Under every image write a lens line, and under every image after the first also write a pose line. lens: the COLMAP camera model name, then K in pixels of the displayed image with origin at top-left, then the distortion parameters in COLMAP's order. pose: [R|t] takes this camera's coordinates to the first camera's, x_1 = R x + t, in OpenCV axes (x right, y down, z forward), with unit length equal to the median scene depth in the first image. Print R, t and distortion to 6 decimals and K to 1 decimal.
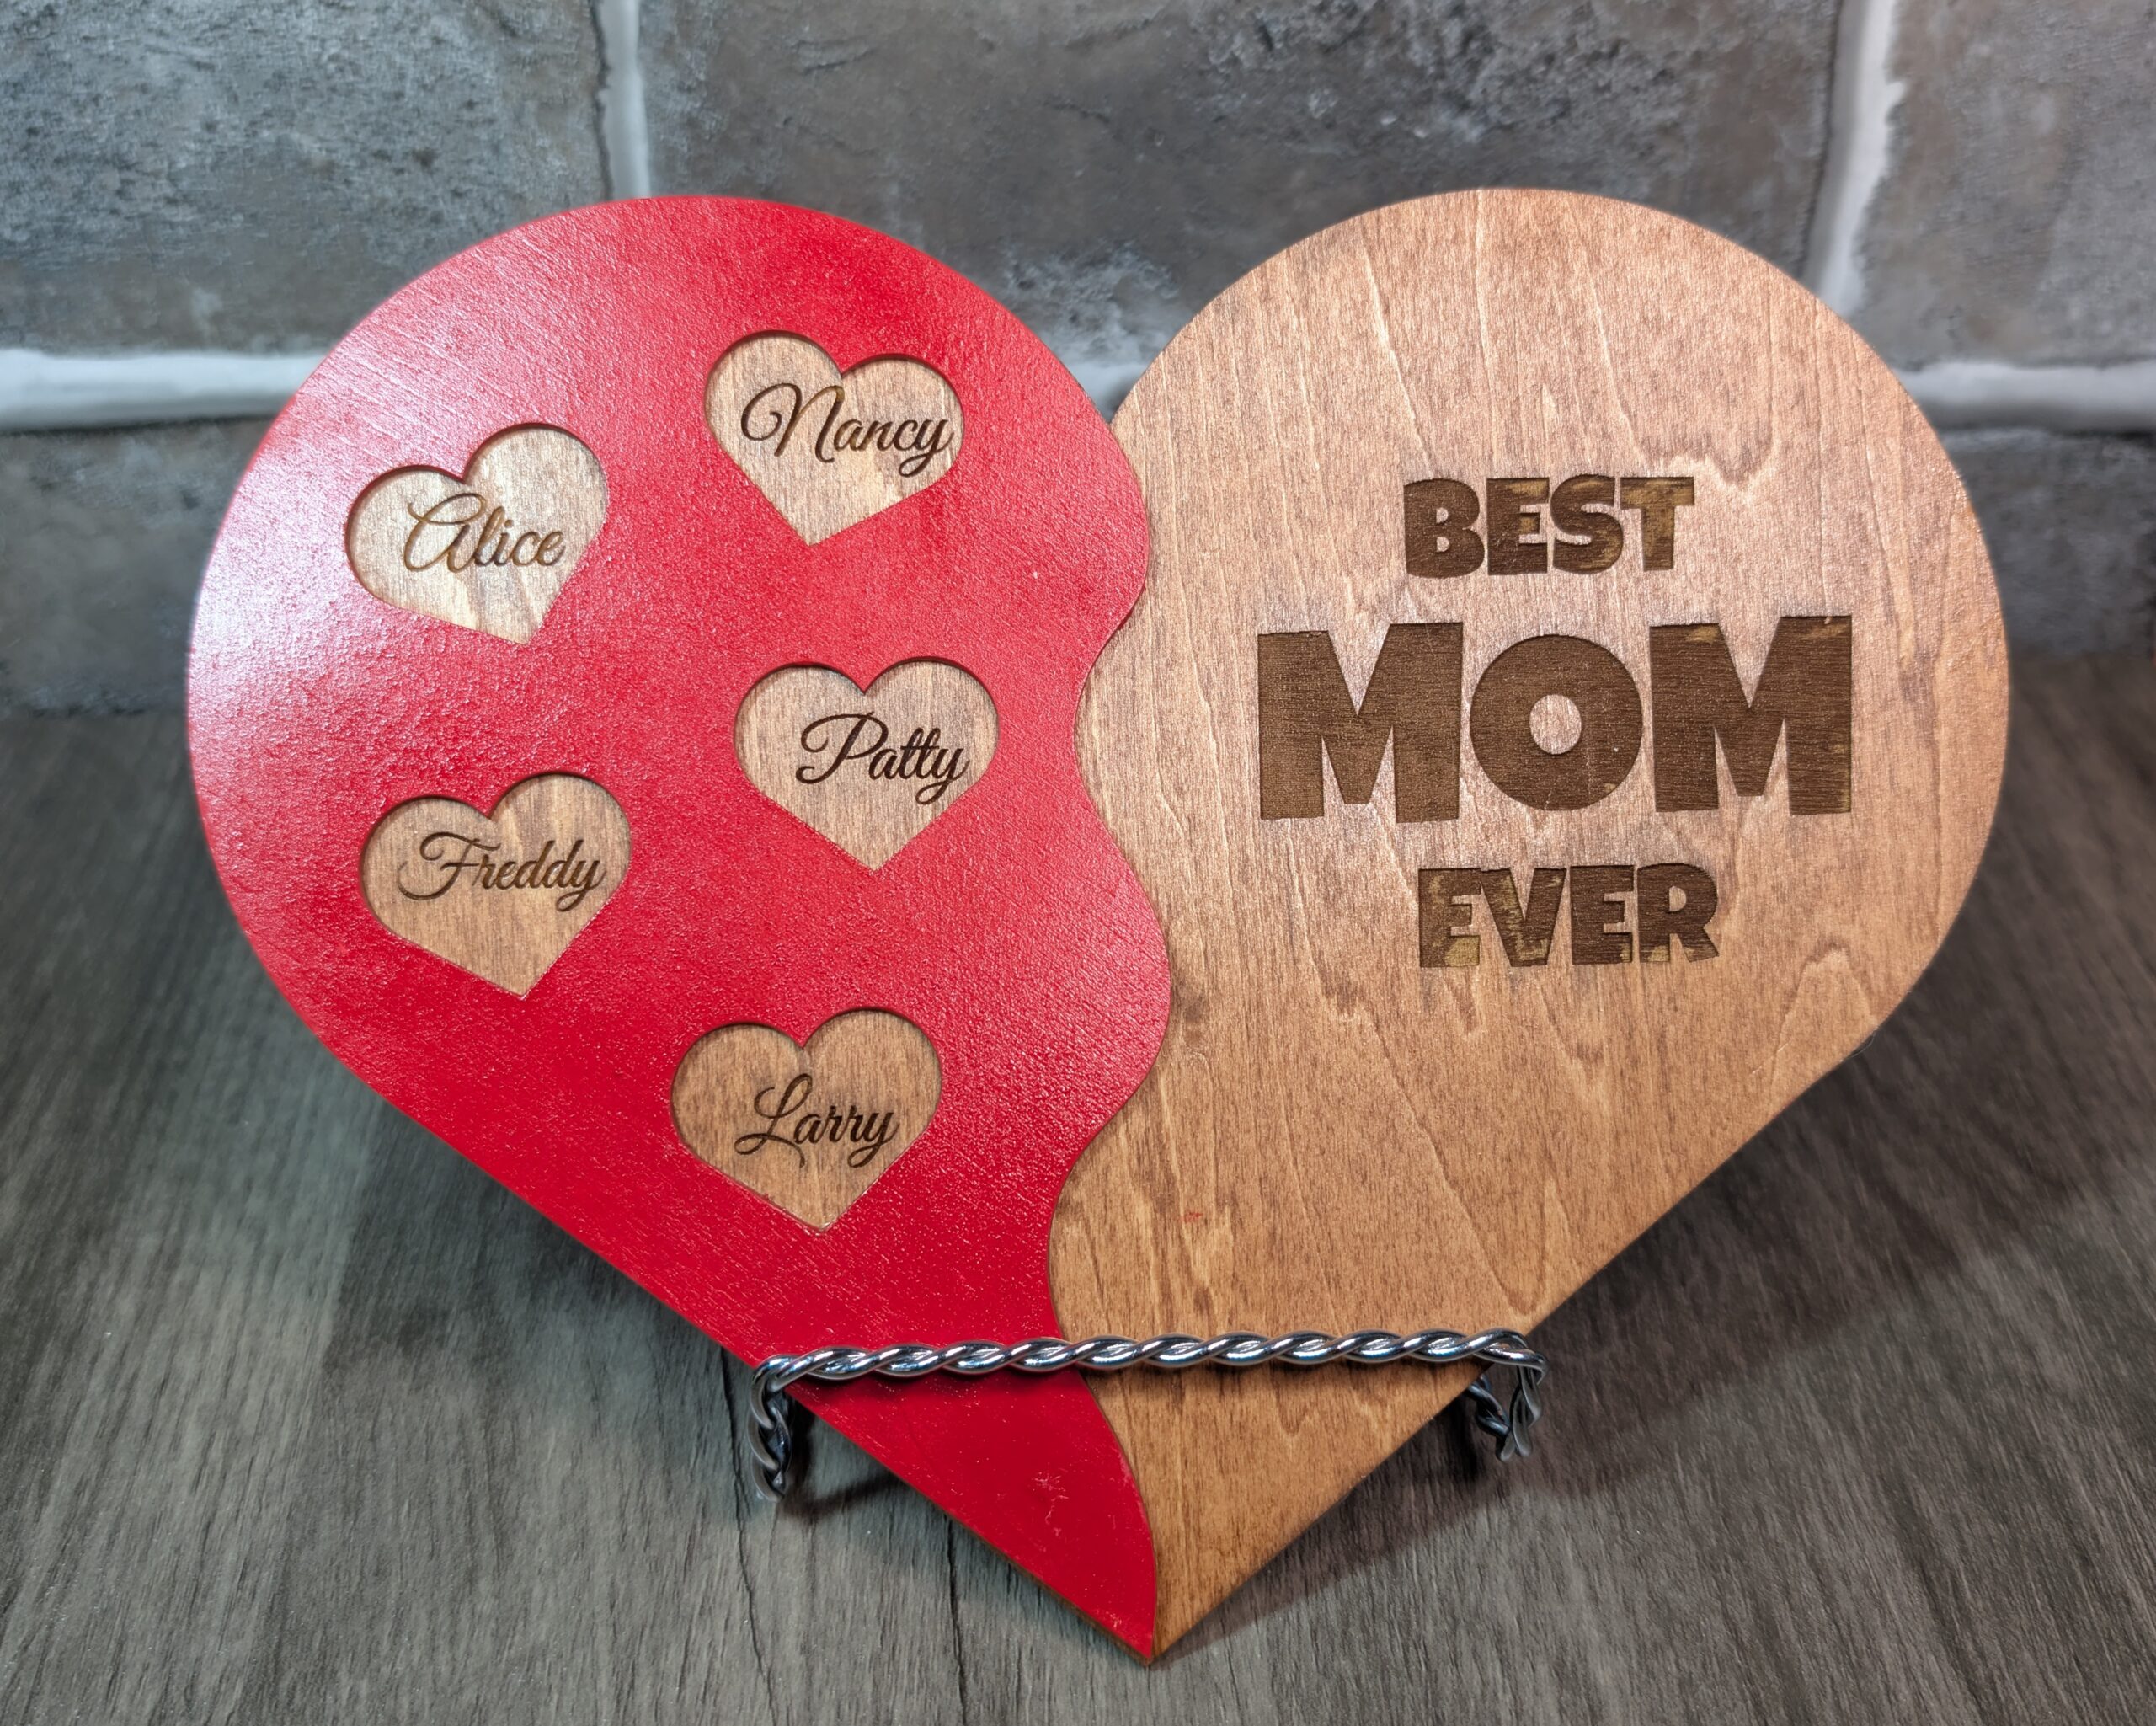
lens RADIAL K [[2115.2, 0, 1083.8], [0, 2115.2, 799.5], [0, 0, 1]] dist [-0.052807, 0.055917]
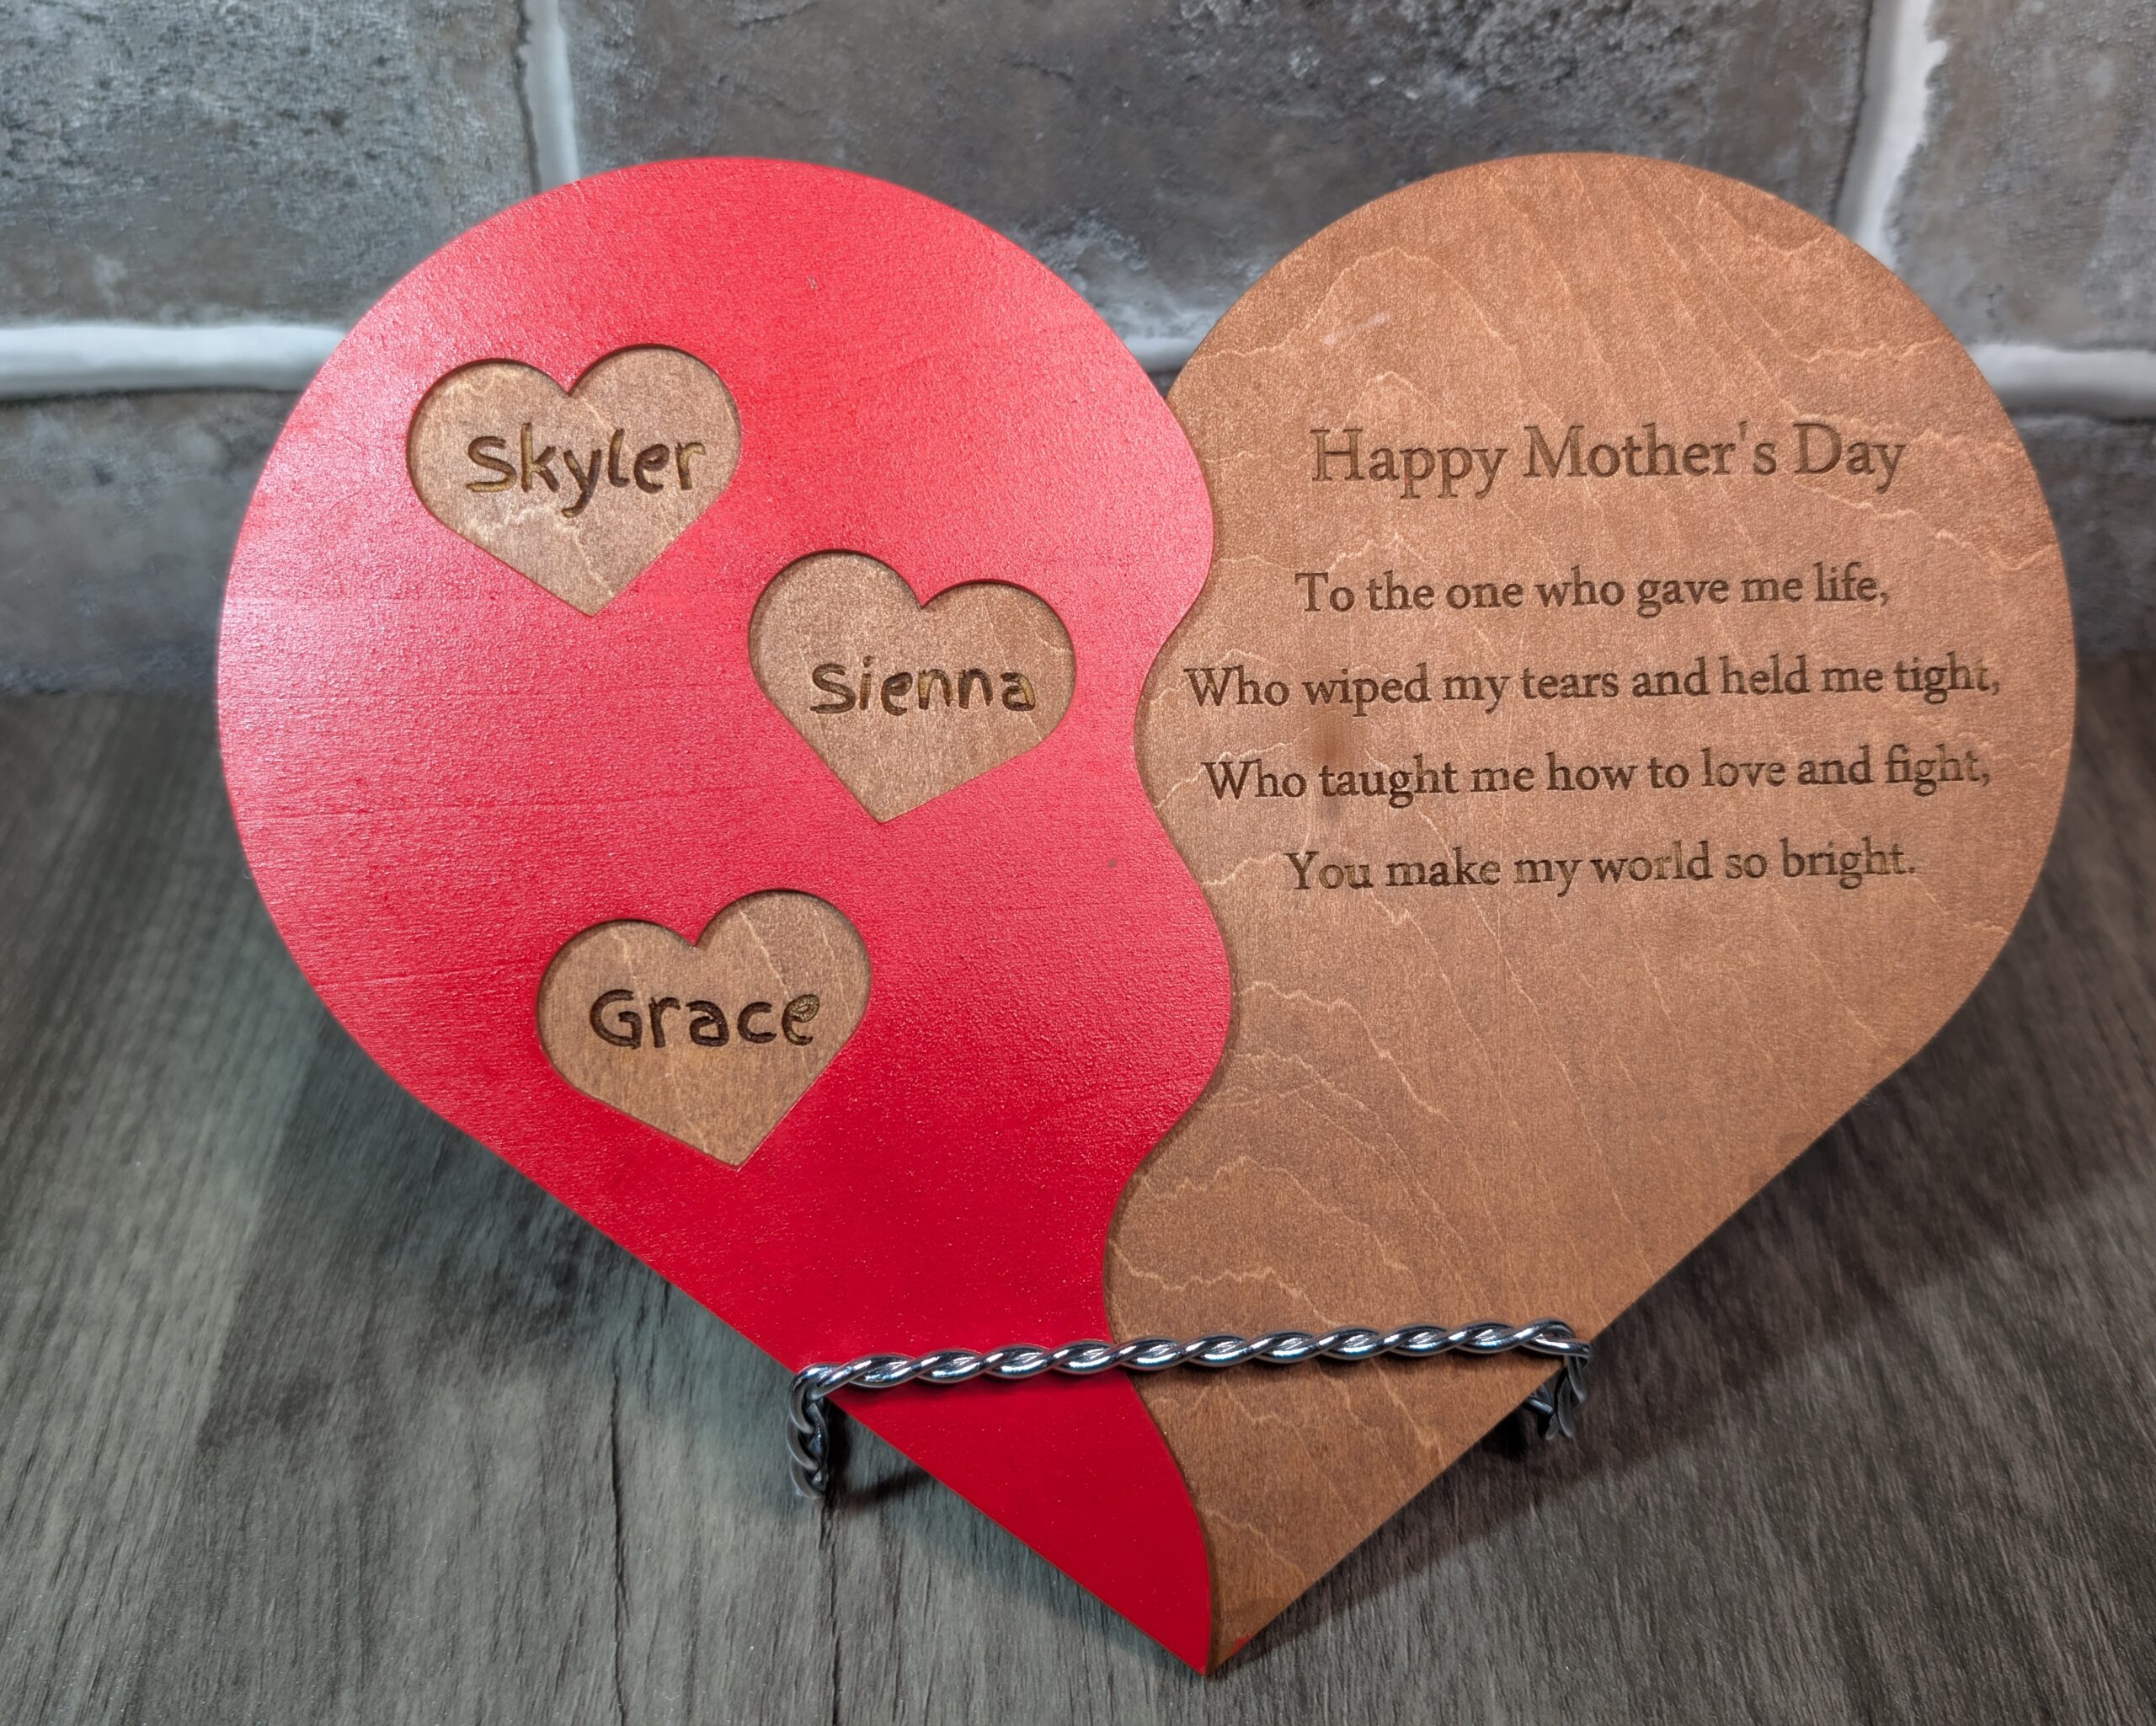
lens RADIAL K [[2115.2, 0, 1083.8], [0, 2115.2, 799.5], [0, 0, 1]] dist [-0.052807, 0.055917]
pose [[0.999501, 0.016928, -0.026652, 0.056301], [-0.015036, 0.997456, 0.069684, -0.086635], [0.027764, -0.069248, 0.997213, 0.071472]]
